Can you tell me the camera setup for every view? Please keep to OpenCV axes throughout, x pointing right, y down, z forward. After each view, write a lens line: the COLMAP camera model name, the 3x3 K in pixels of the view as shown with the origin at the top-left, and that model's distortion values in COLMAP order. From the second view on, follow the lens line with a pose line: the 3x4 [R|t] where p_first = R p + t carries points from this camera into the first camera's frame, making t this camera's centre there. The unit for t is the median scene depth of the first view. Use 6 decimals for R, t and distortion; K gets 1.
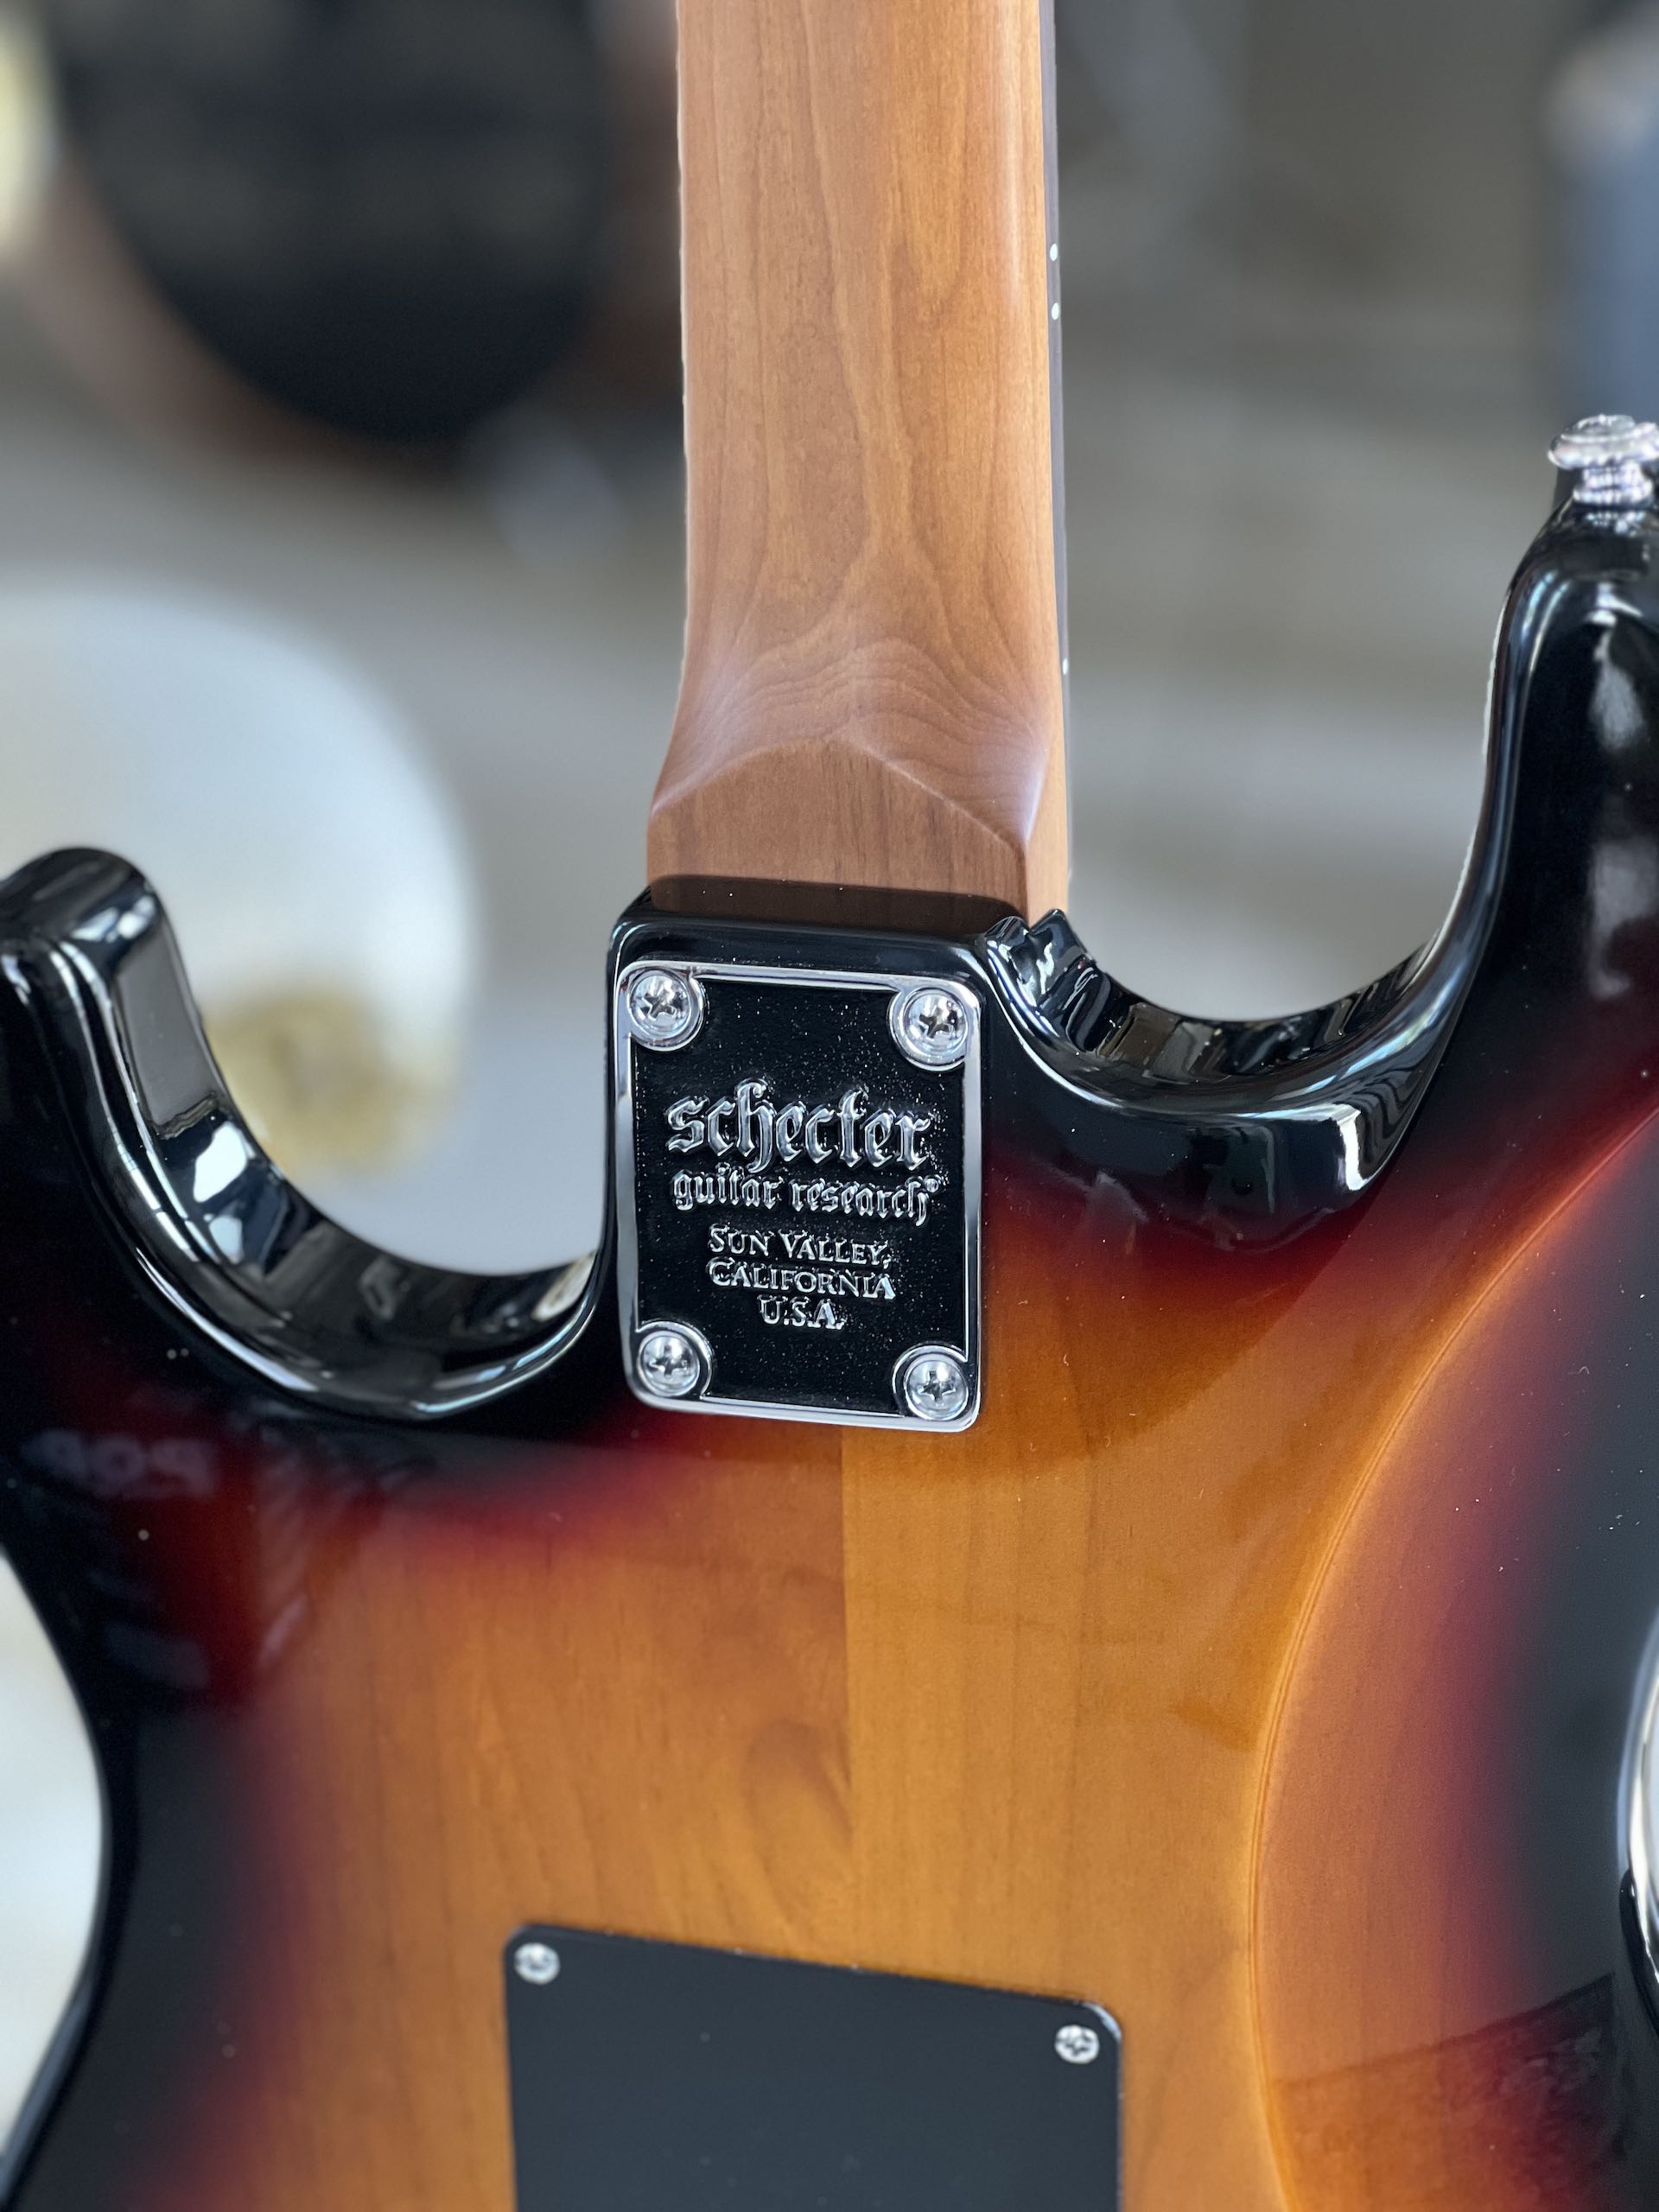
lens RADIAL K [[4949.0, 0, 829.5], [0, 4949.0, 1106.0], [0, 0, 1]] dist [-0.410546, 8.904701]
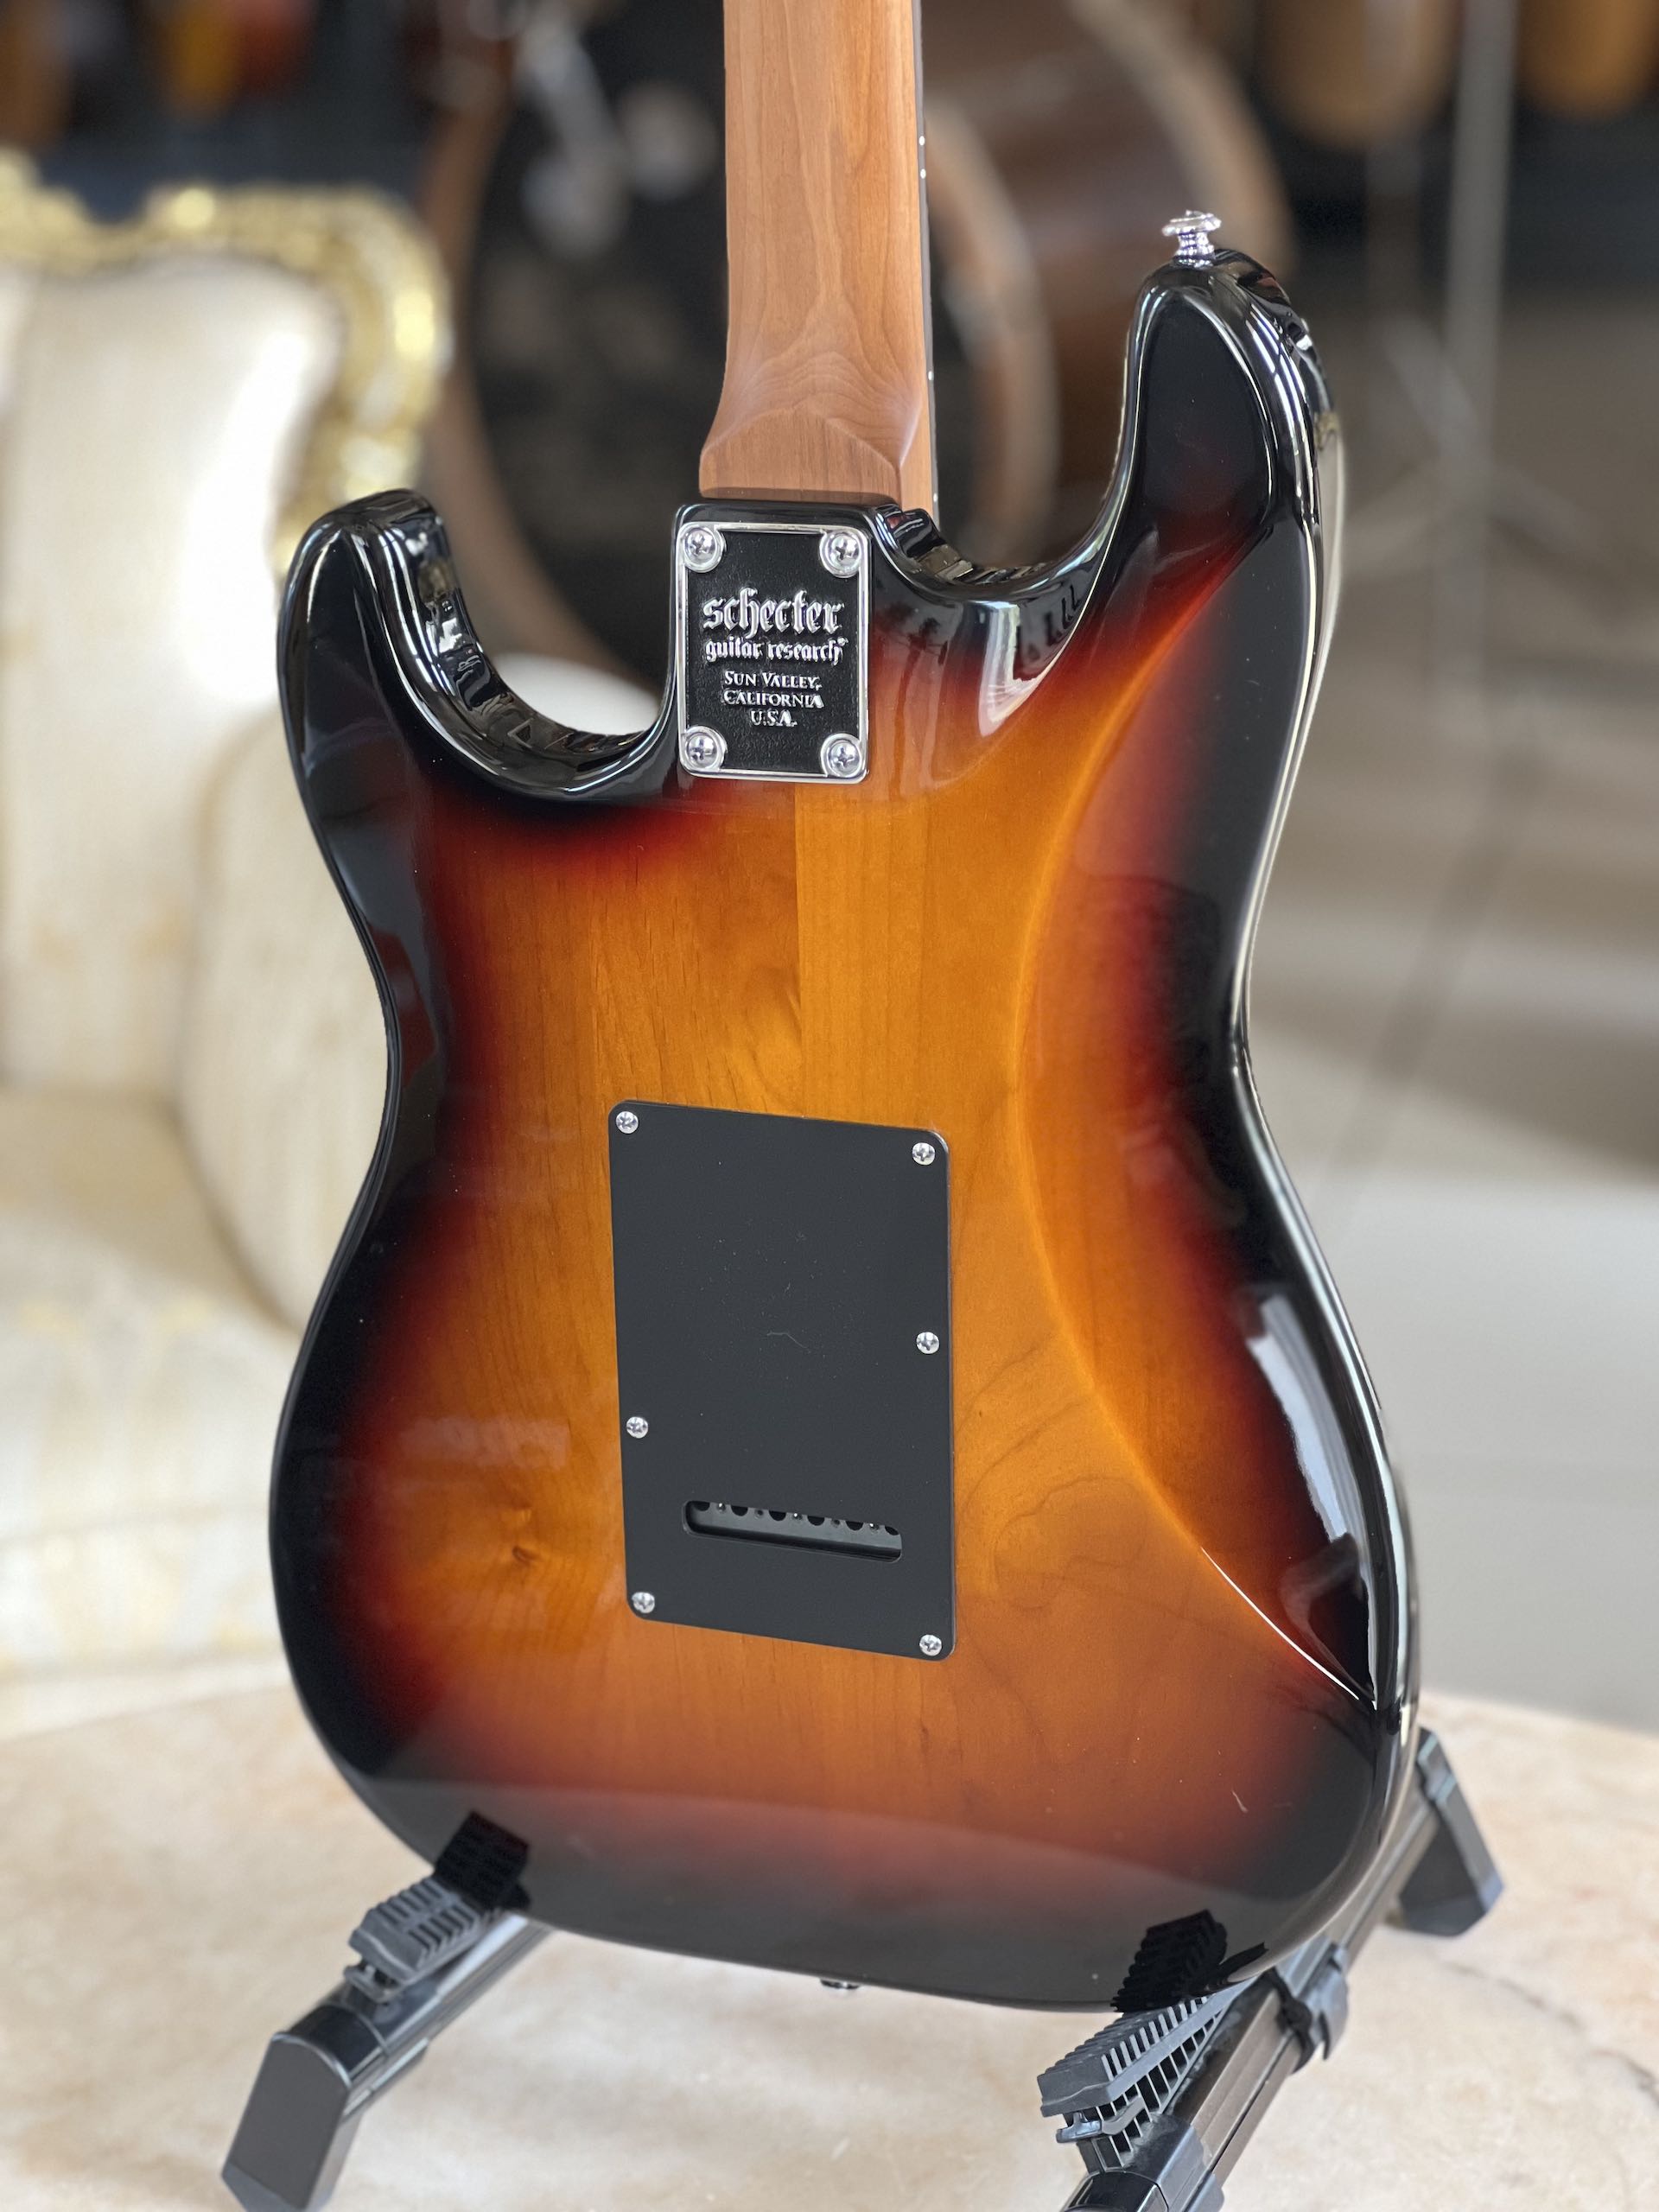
lens RADIAL K [[4949.0, 0, 829.5], [0, 4949.0, 1106.0], [0, 0, 1]] dist [-0.410546, 8.904701]
pose [[0.995461, 0.025436, -0.091710, 0.186745], [-0.033902, 0.995184, -0.091970, 0.352719], [0.088929, 0.094662, 0.991529, -0.791922]]
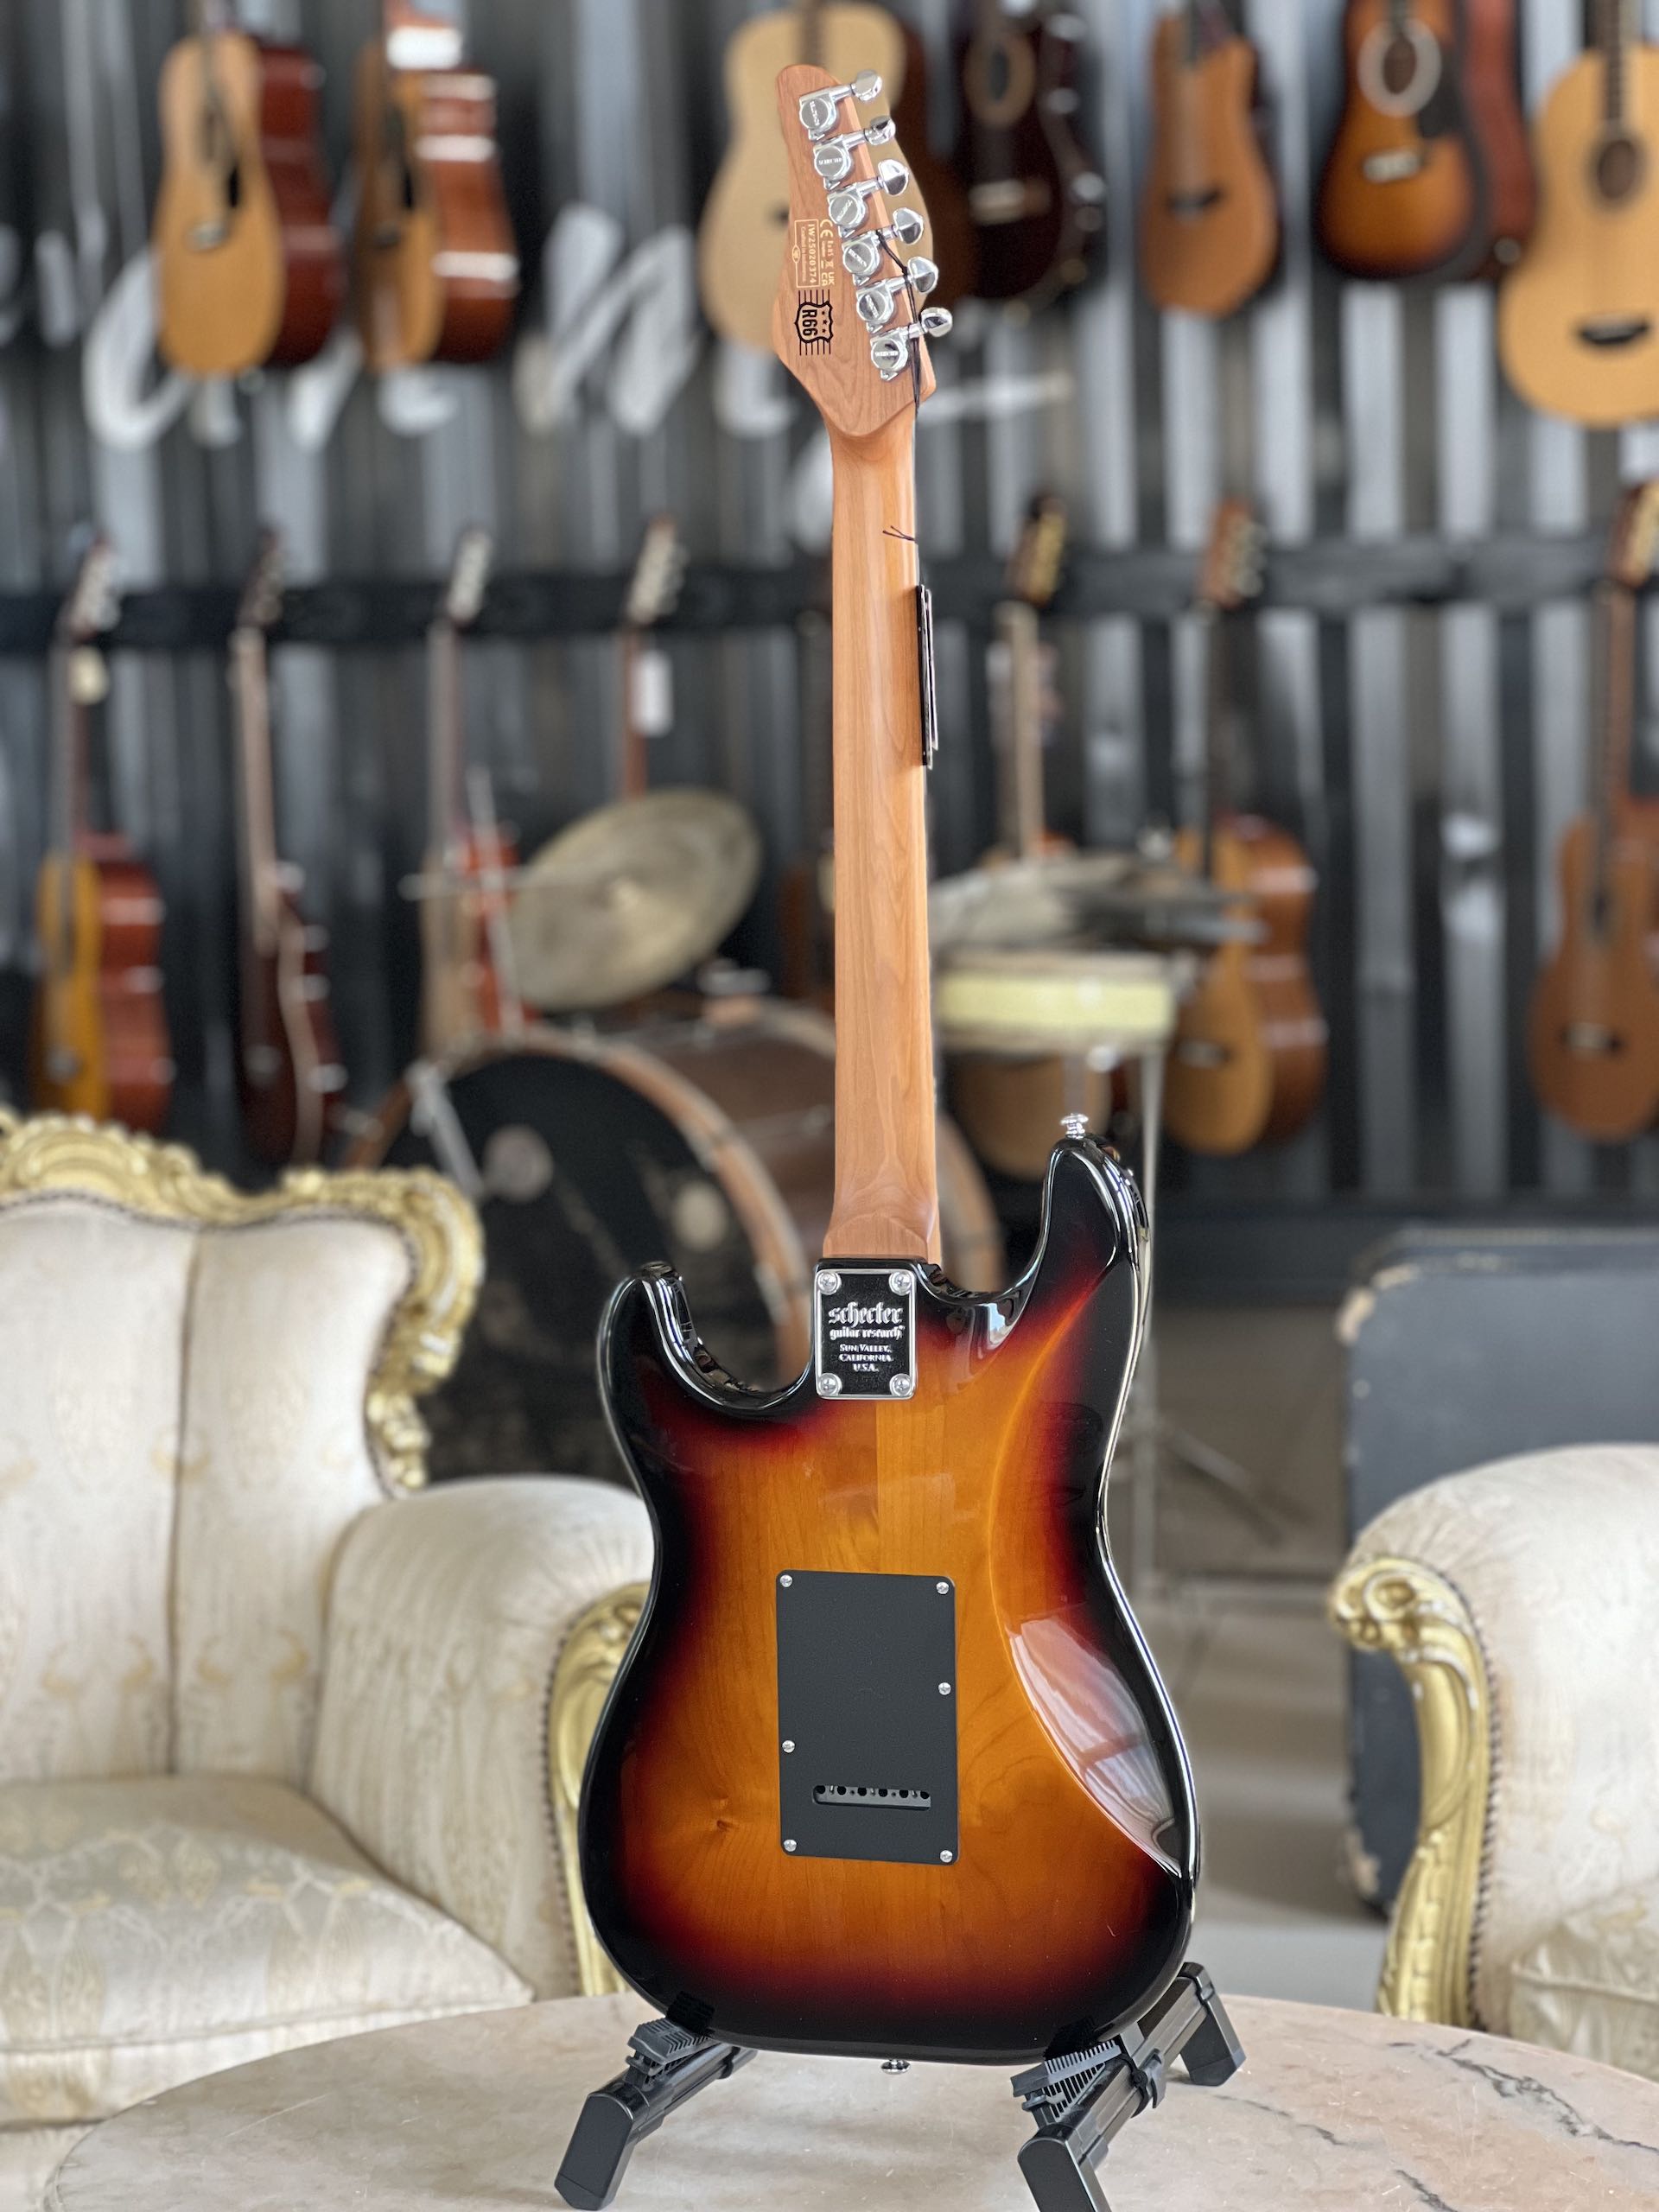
lens RADIAL K [[4949.0, 0, 829.5], [0, 4949.0, 1106.0], [0, 0, 1]] dist [-0.410546, 8.904701]
pose [[0.999720, 0.003594, -0.023396, 0.052232], [-0.010557, 0.952362, -0.304788, 0.968173], [0.021186, 0.304949, 0.952133, -2.517392]]
